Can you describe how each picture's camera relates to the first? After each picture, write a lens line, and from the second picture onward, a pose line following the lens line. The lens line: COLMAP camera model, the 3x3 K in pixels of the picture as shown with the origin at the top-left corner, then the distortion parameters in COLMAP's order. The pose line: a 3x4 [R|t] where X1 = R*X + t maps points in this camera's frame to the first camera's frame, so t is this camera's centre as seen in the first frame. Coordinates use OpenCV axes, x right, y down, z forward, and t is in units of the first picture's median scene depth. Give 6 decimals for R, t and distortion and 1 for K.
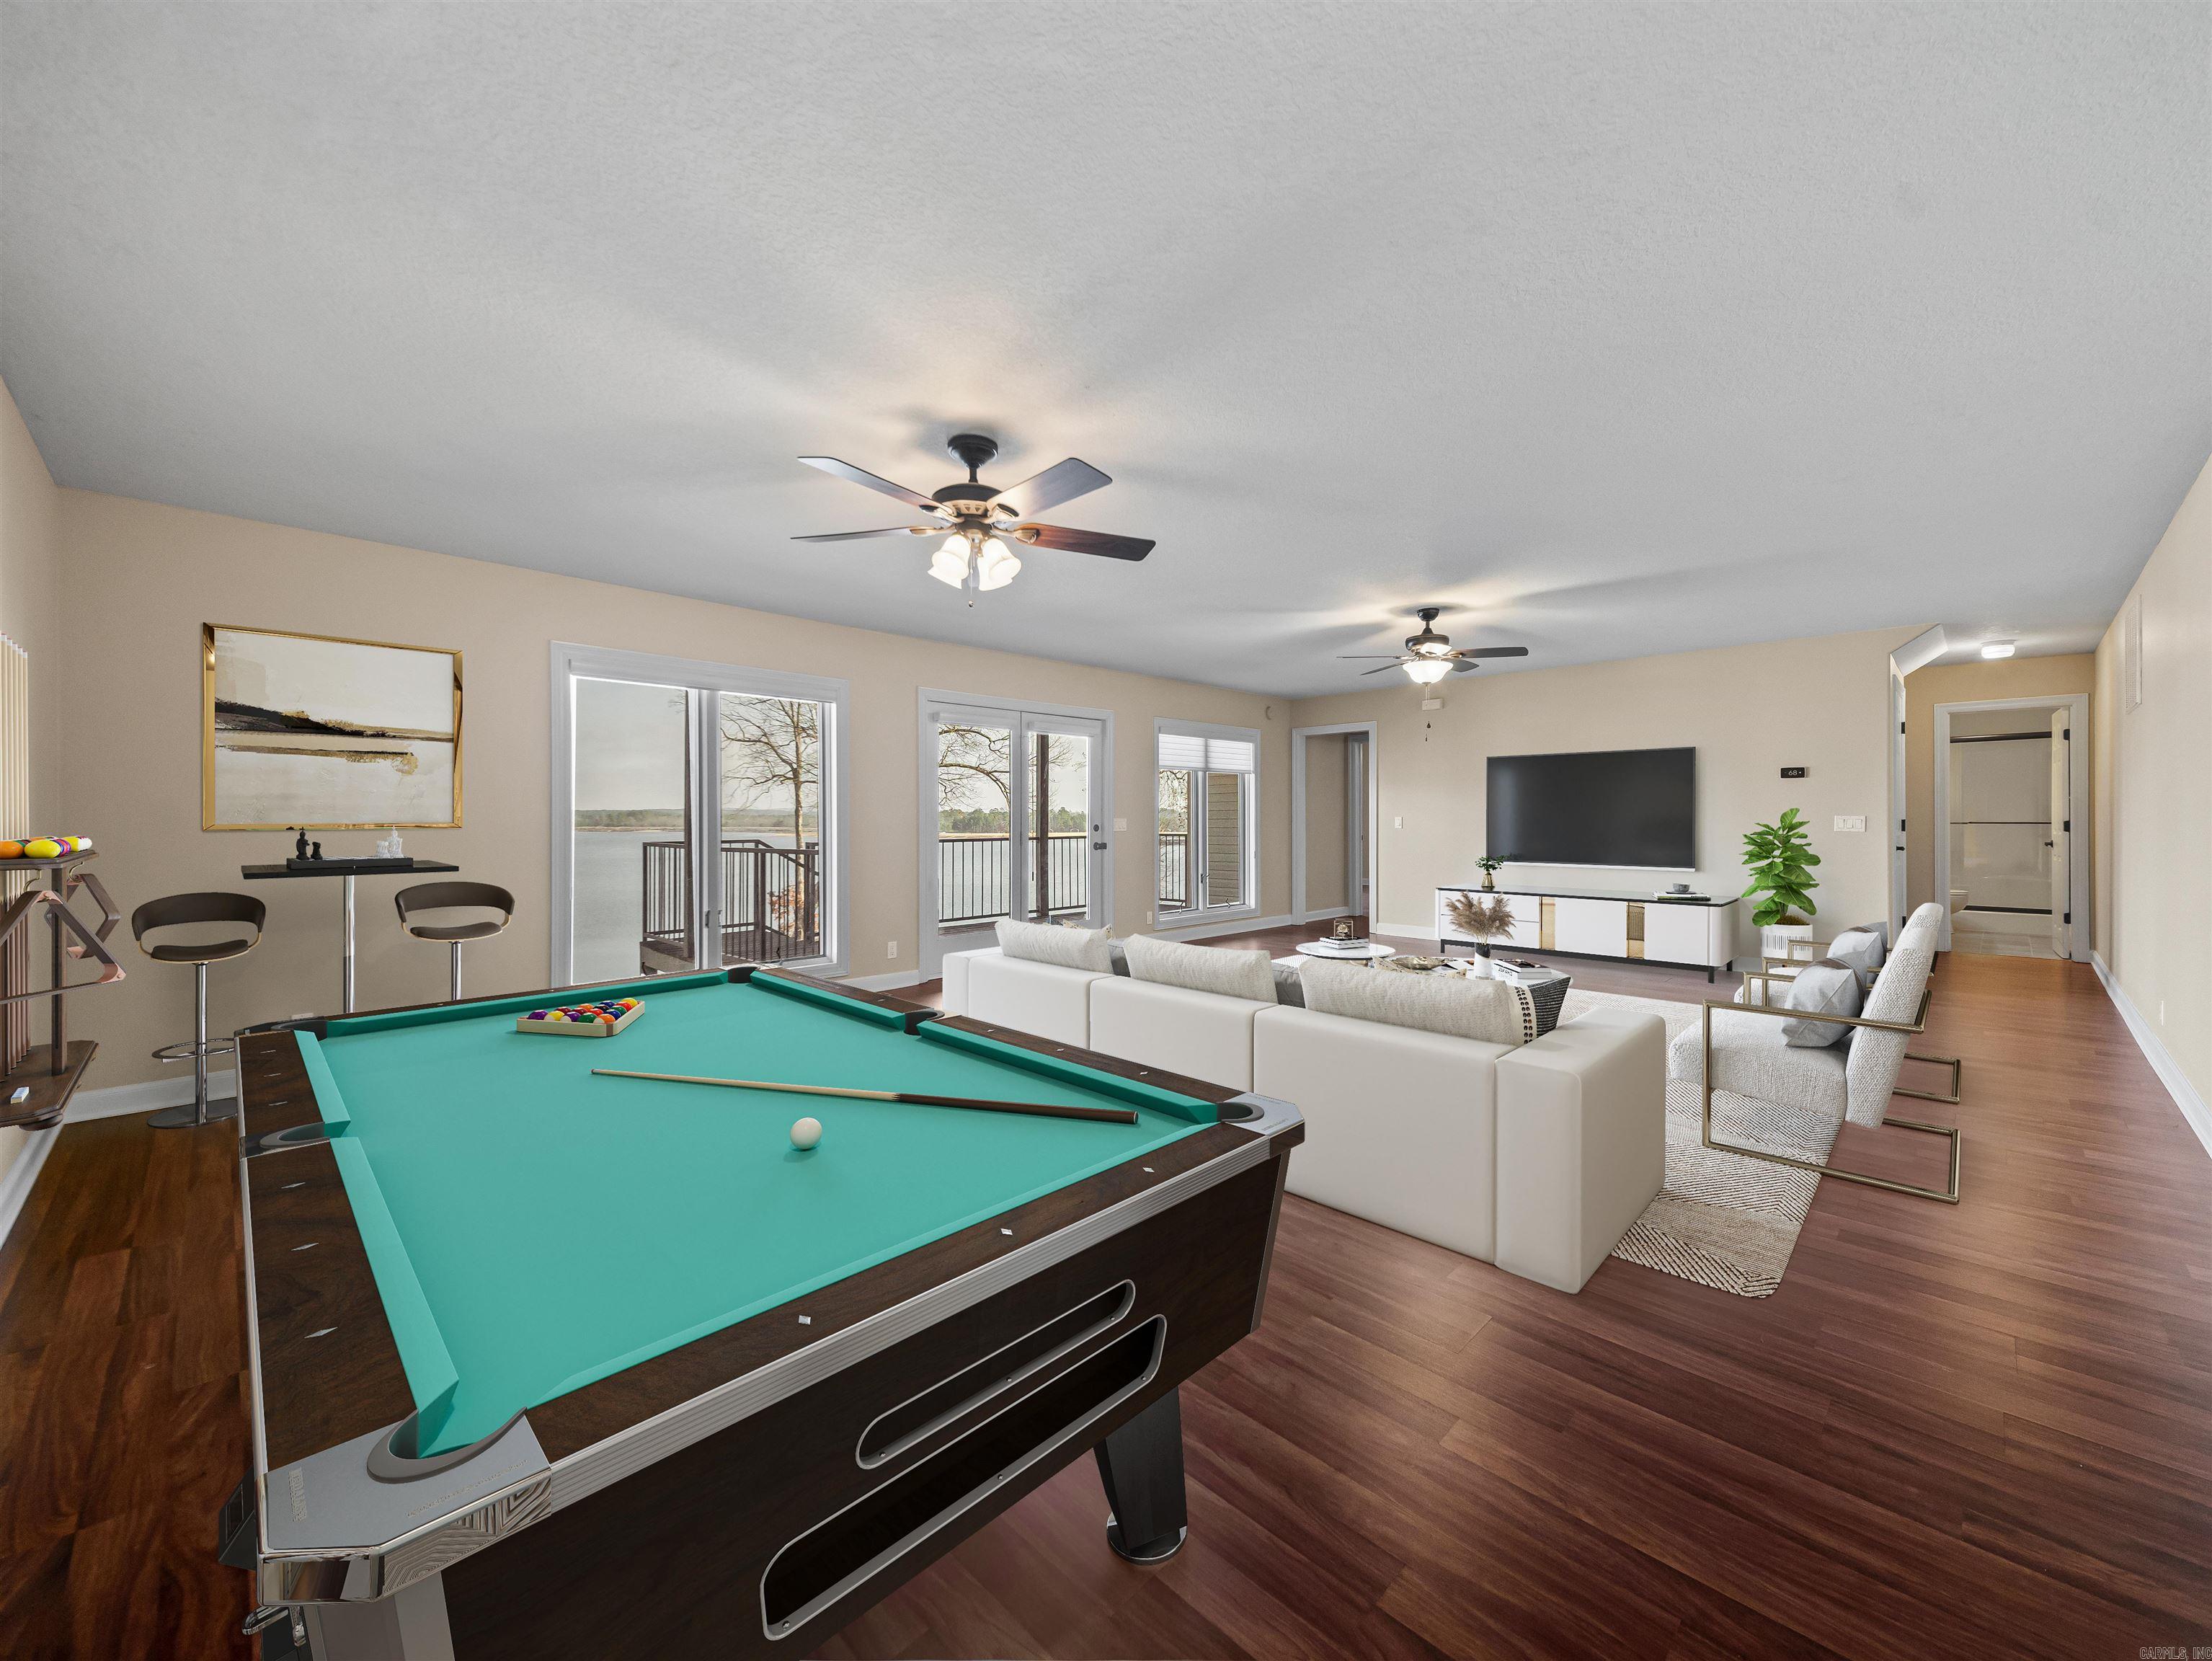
lens RADIAL K [[855.6, 0, 1103.2], [0, 855.6, 802.4], [0, 0, 1]] dist [0.046474, -0.015666]
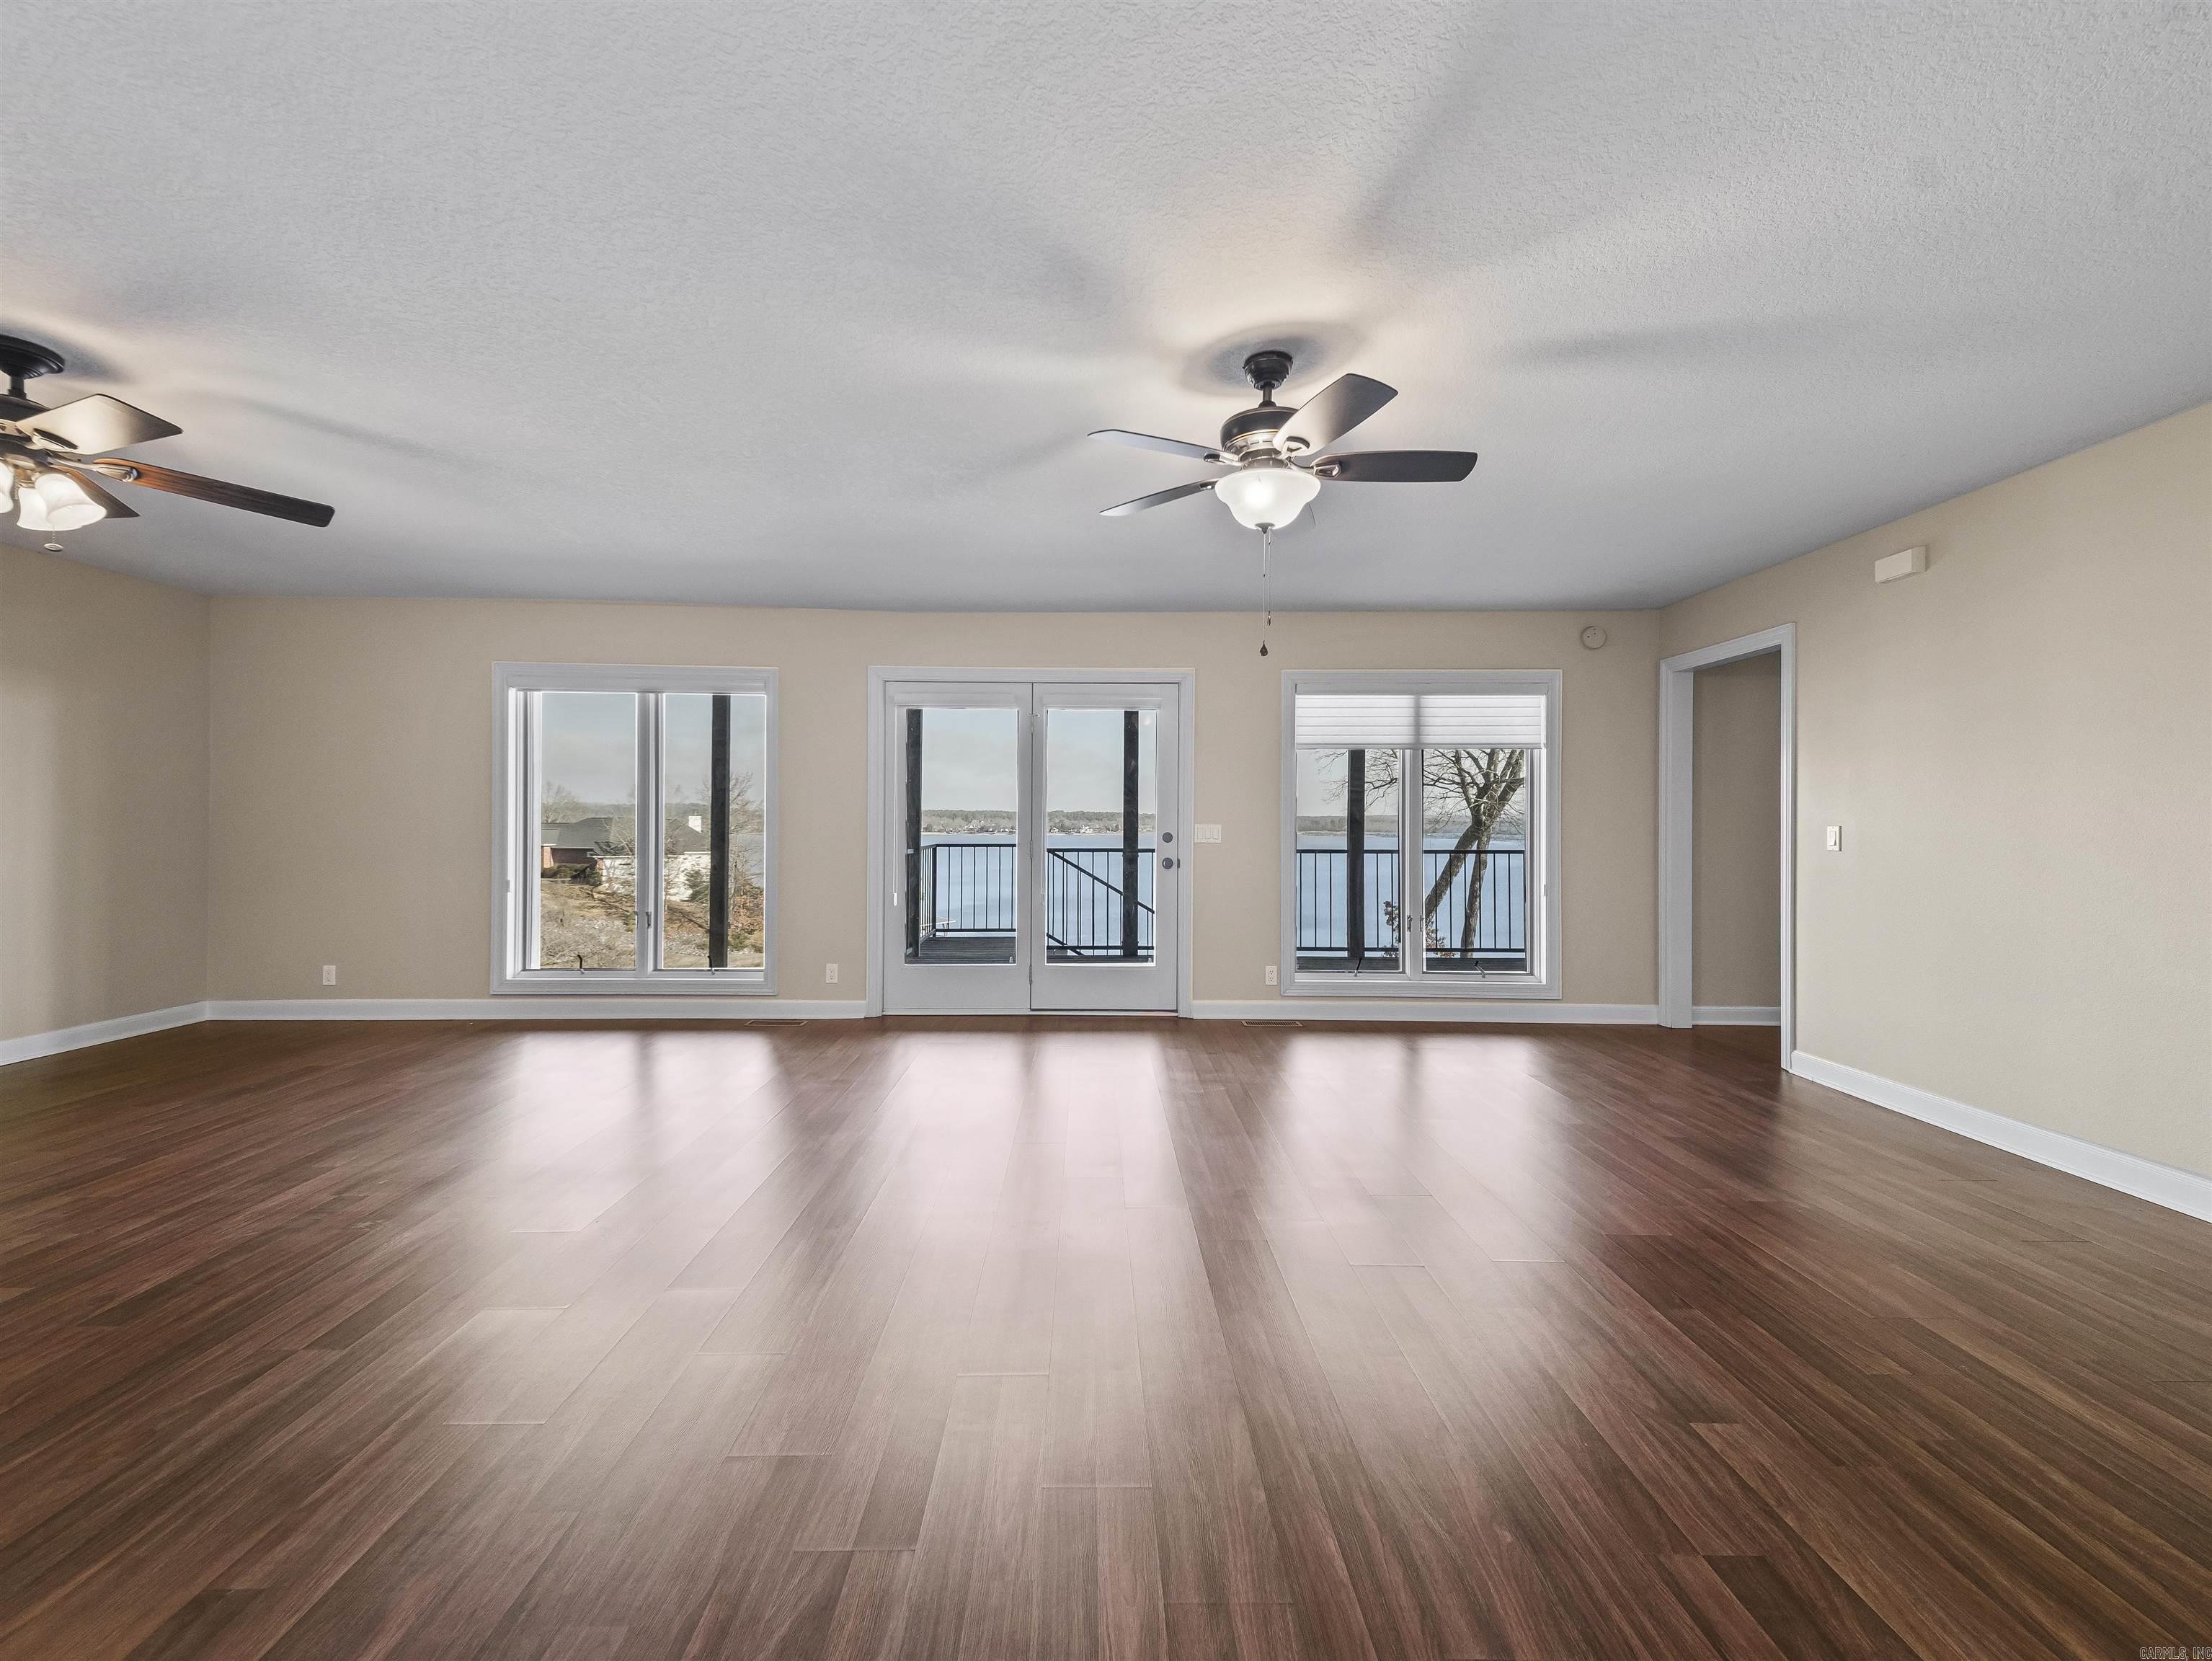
lens RADIAL K [[855.6, 0, 1103.2], [0, 855.6, 802.4], [0, 0, 1]] dist [0.046474, -0.015666]
pose [[0.700388, -0.012643, -0.713650, 0.381218], [0.007721, 0.999919, -0.010137, 0.006371], [0.713721, 0.001590, 0.700429, 0.388658]]
